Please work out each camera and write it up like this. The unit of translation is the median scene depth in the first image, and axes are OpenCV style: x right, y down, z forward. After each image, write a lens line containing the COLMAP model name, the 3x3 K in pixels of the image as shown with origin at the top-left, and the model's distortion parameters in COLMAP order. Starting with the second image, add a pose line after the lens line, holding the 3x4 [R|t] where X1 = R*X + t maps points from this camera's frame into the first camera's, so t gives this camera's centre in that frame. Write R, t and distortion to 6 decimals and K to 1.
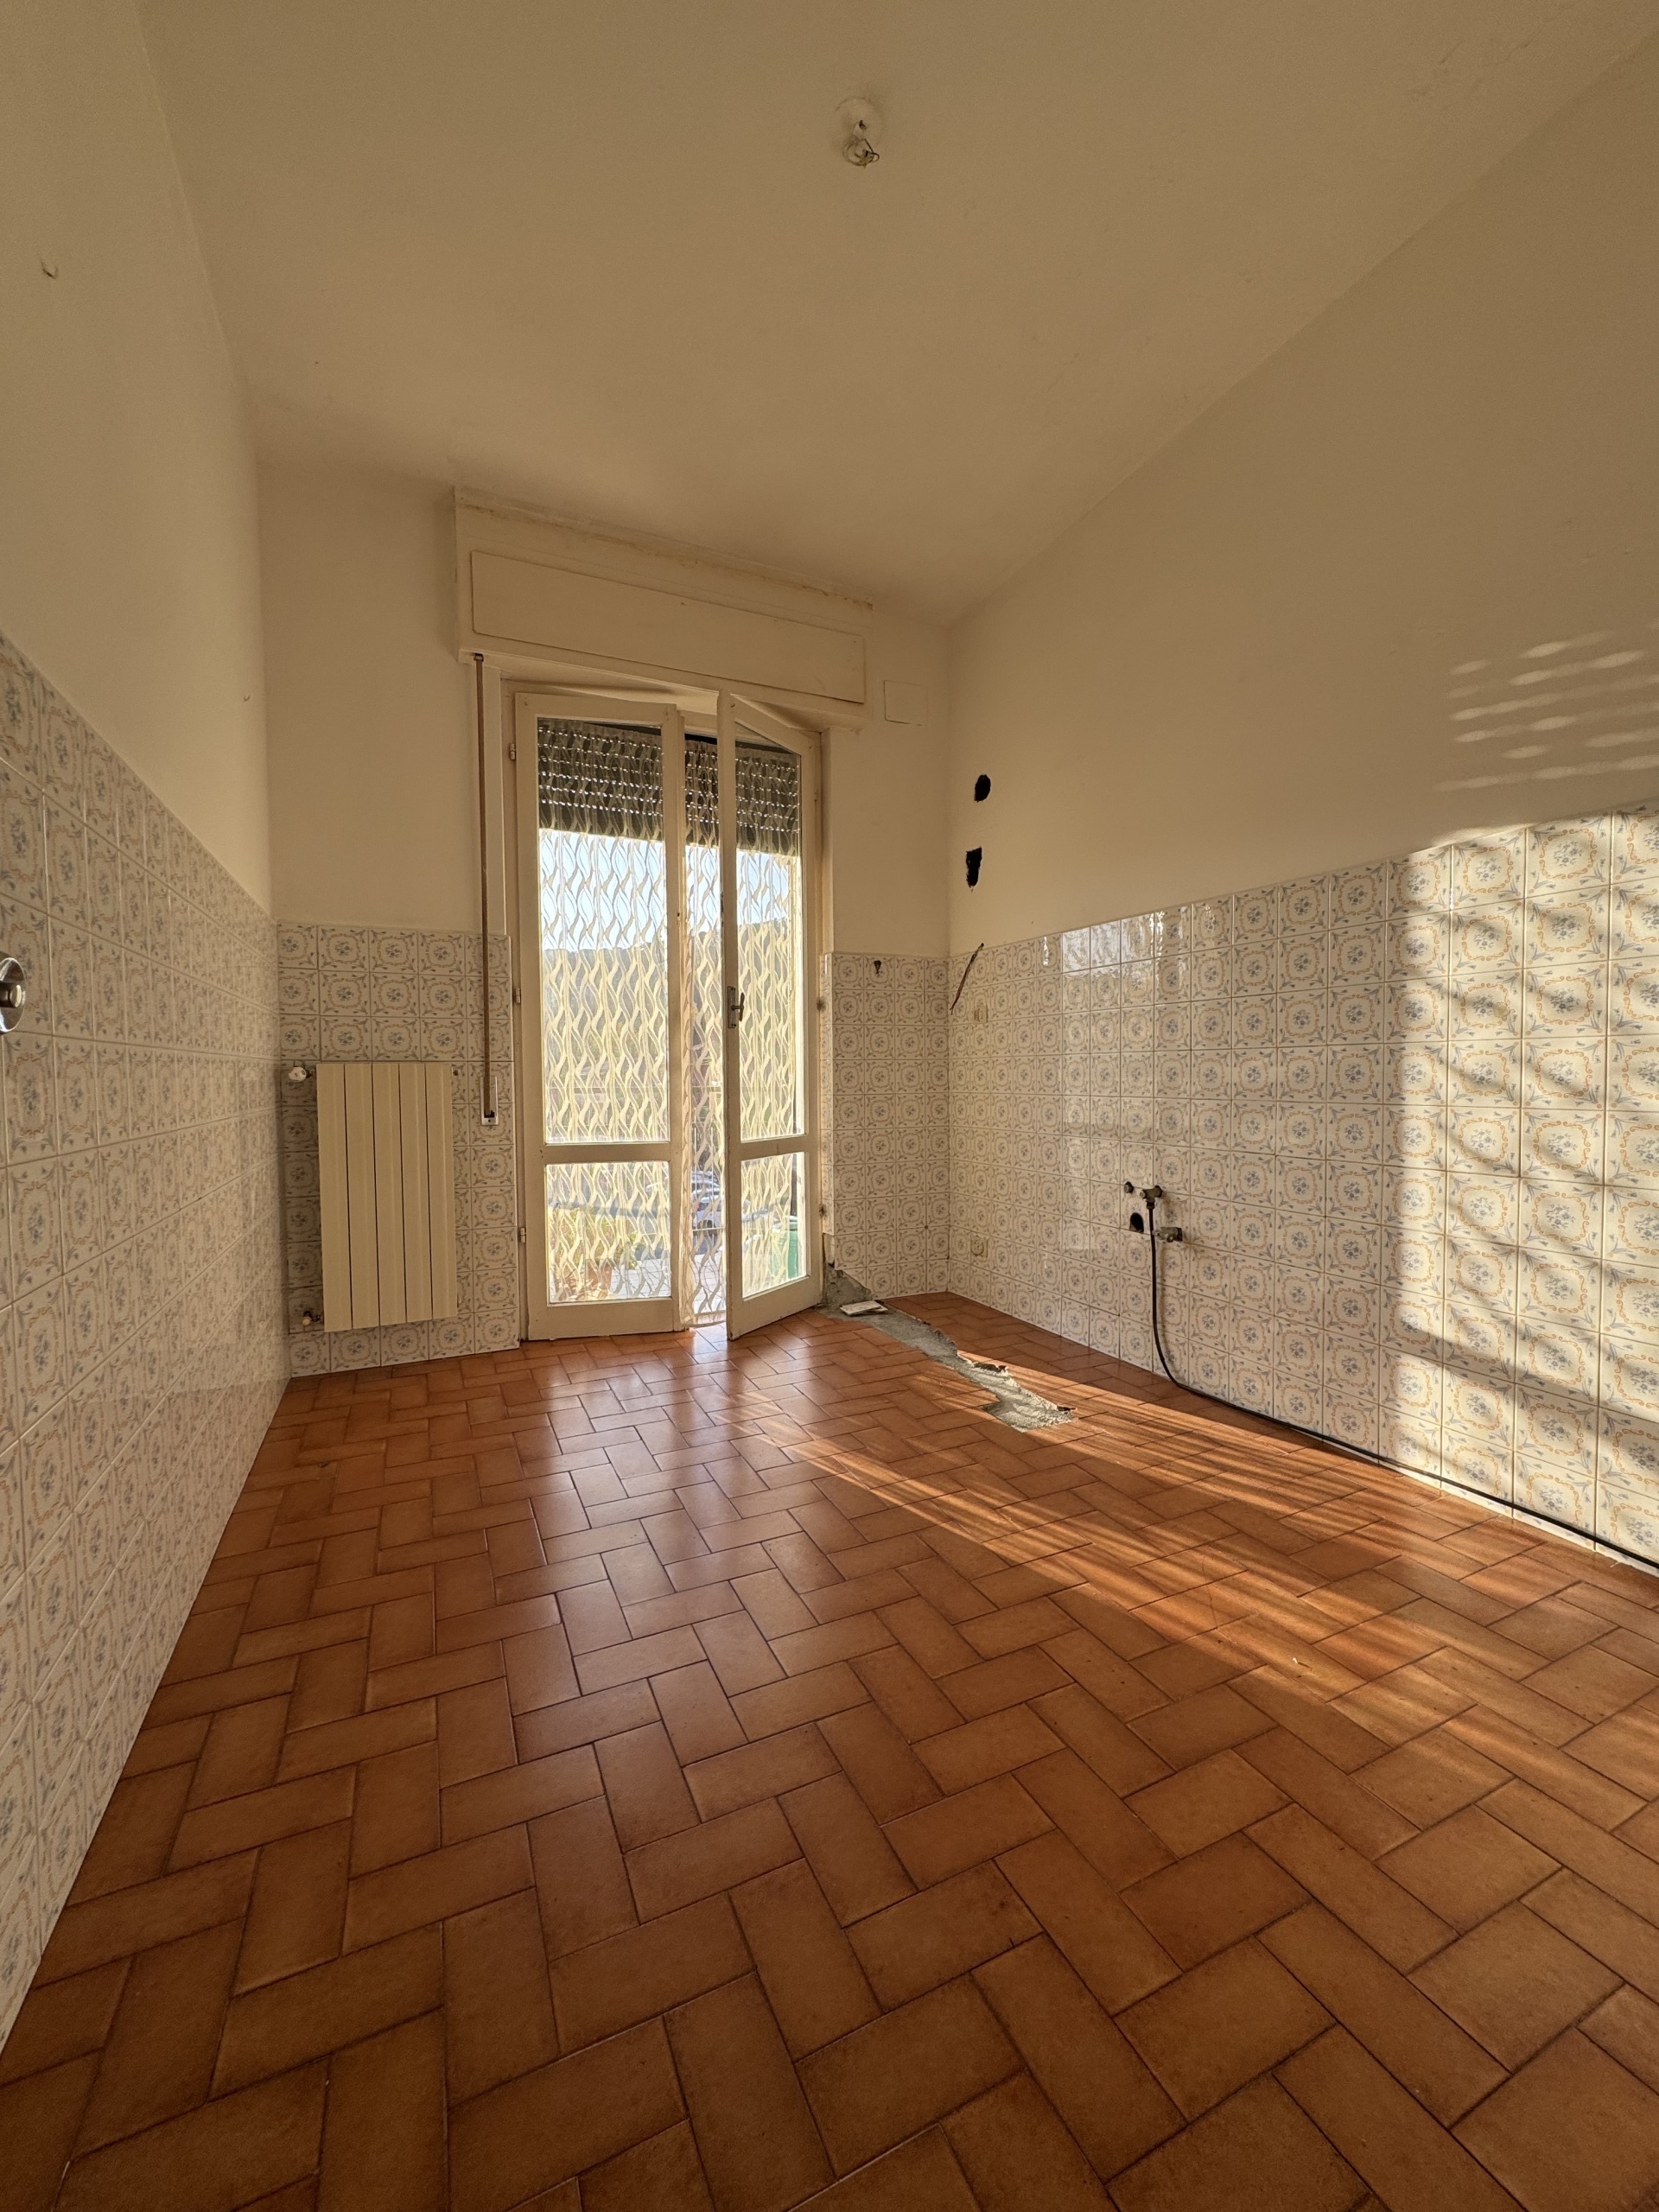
lens RADIAL K [[883.7, 0, 832.8], [0, 883.7, 1109.7], [0, 0, 1]] dist [-0.002750, 0.001302]
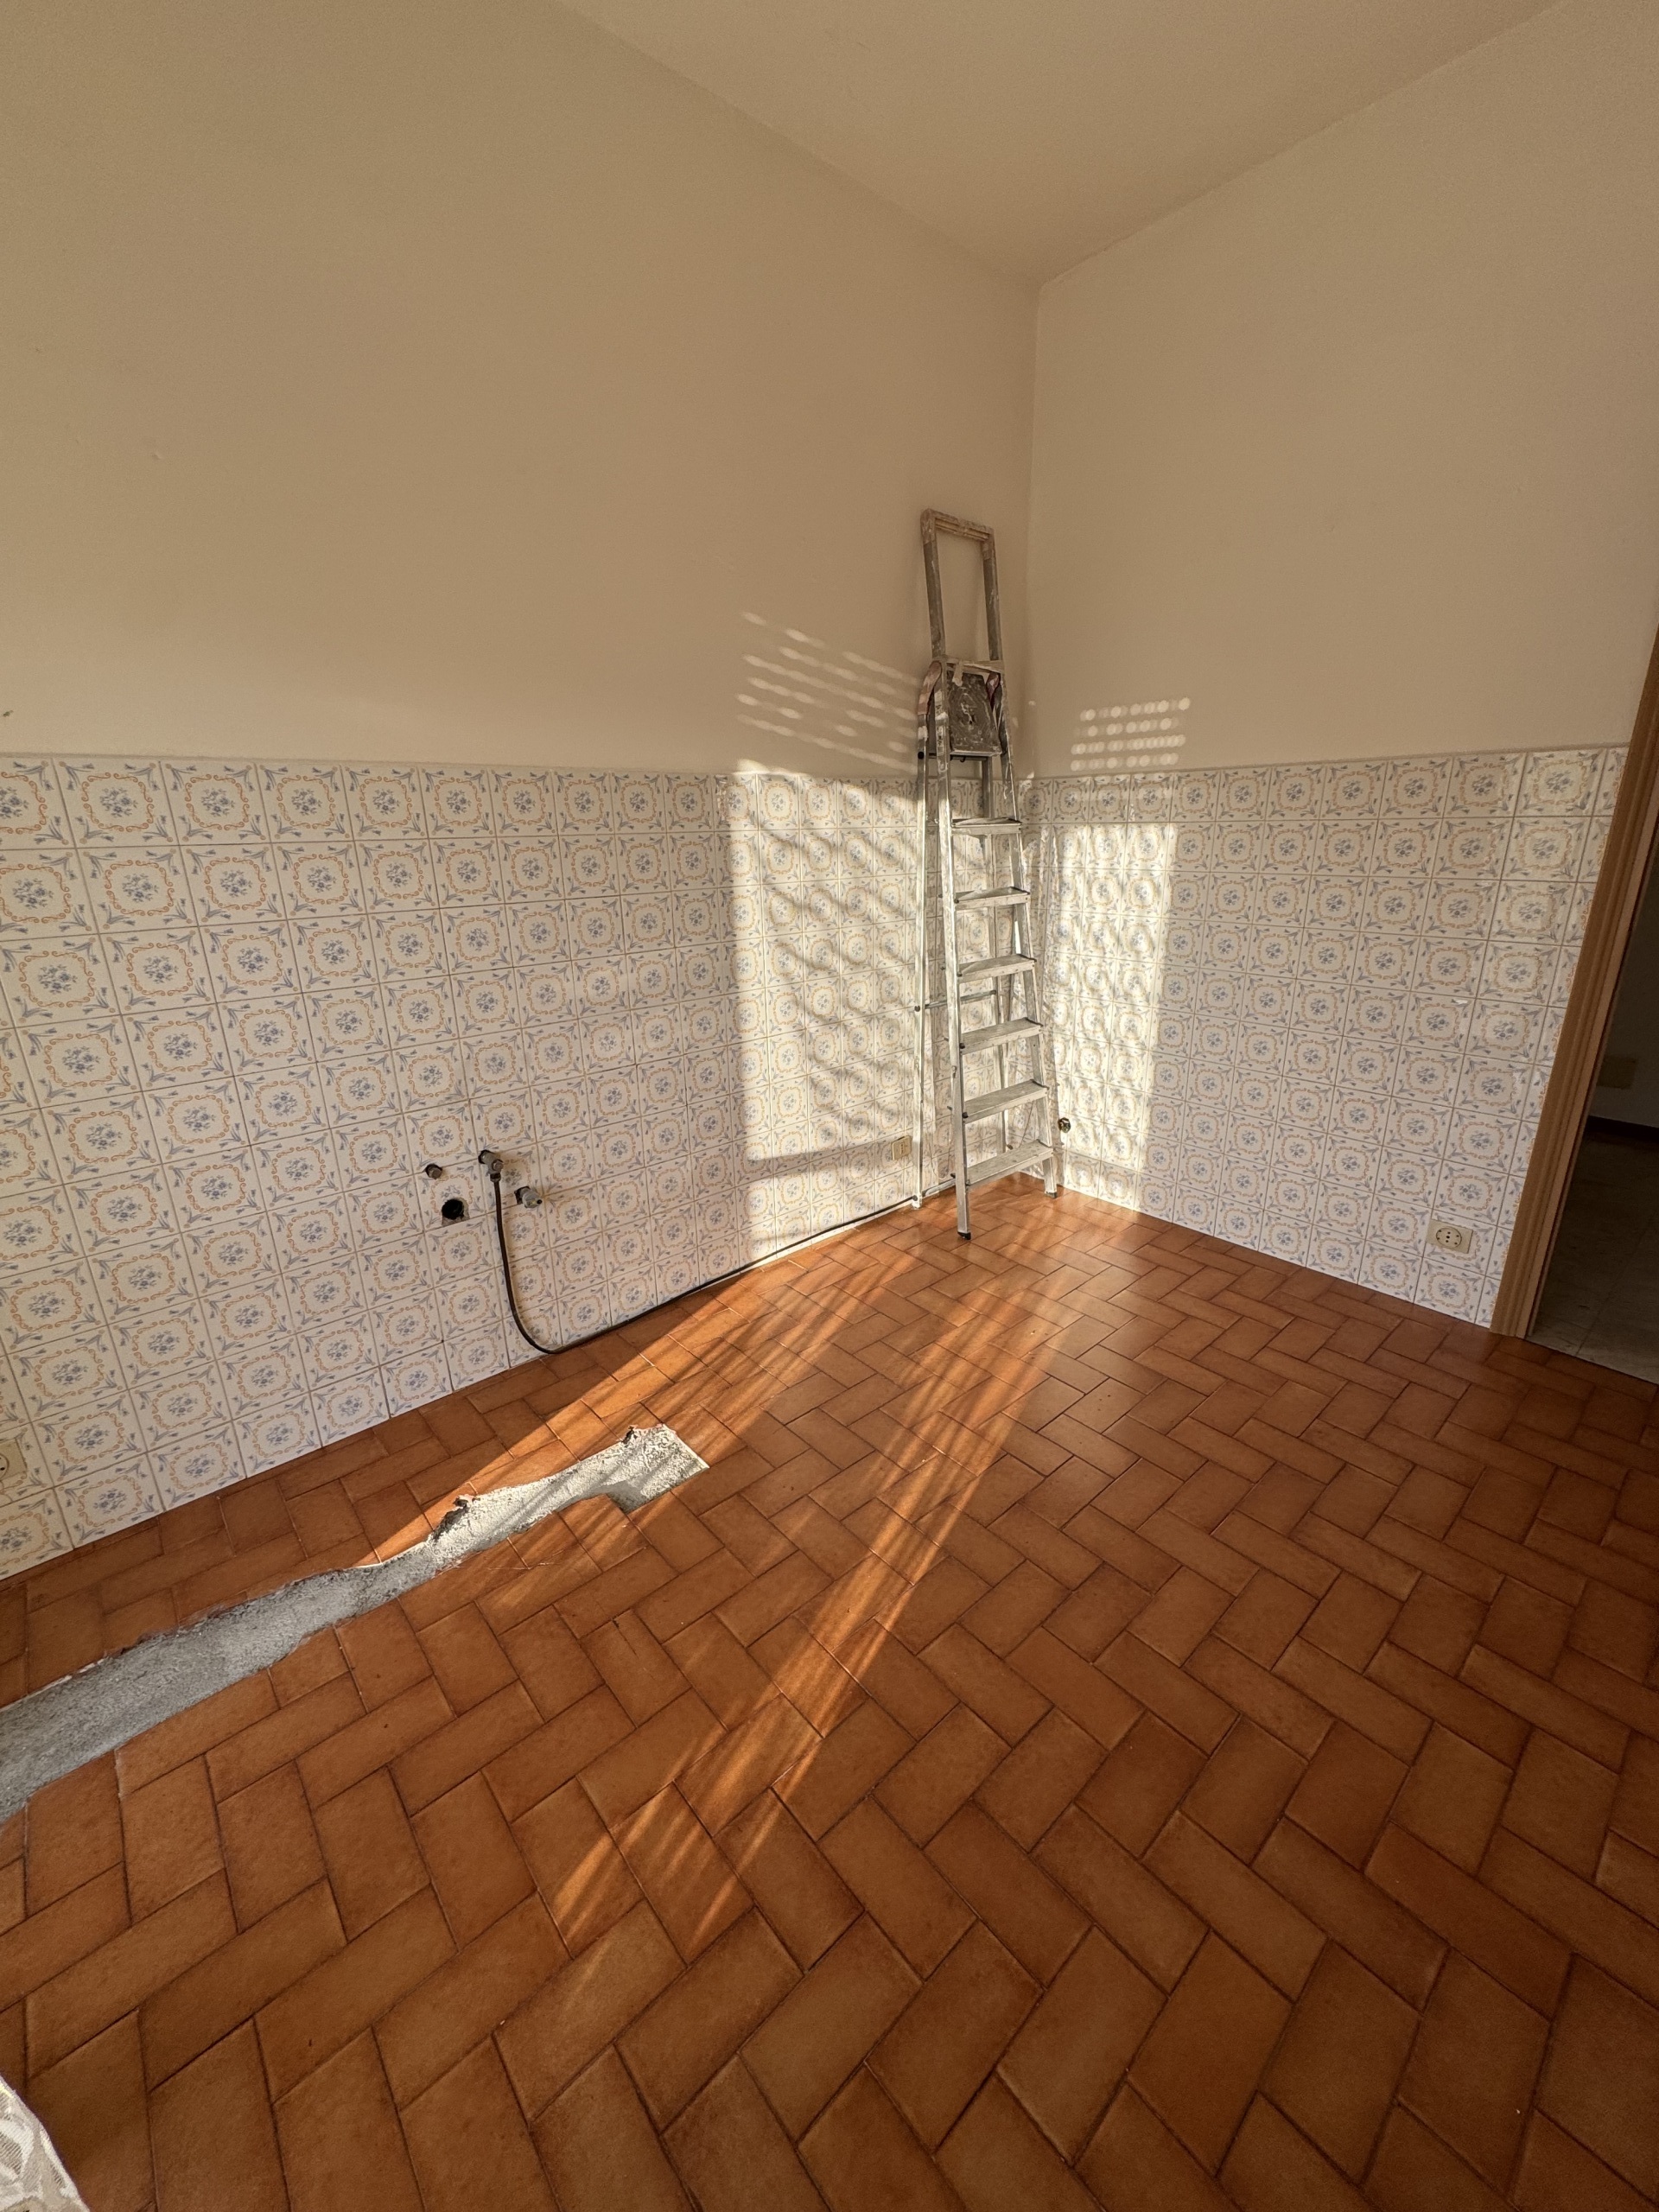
lens RADIAL K [[883.7, 0, 834.6], [0, 883.7, 1101.8], [0, 0, 1]] dist [-0.002750, 0.001302]
pose [[-0.285100, -0.279448, 0.916857, -0.498254], [0.060514, 0.949400, 0.308184, -0.209373], [-0.956586, 0.143346, -0.253764, 1.107805]]
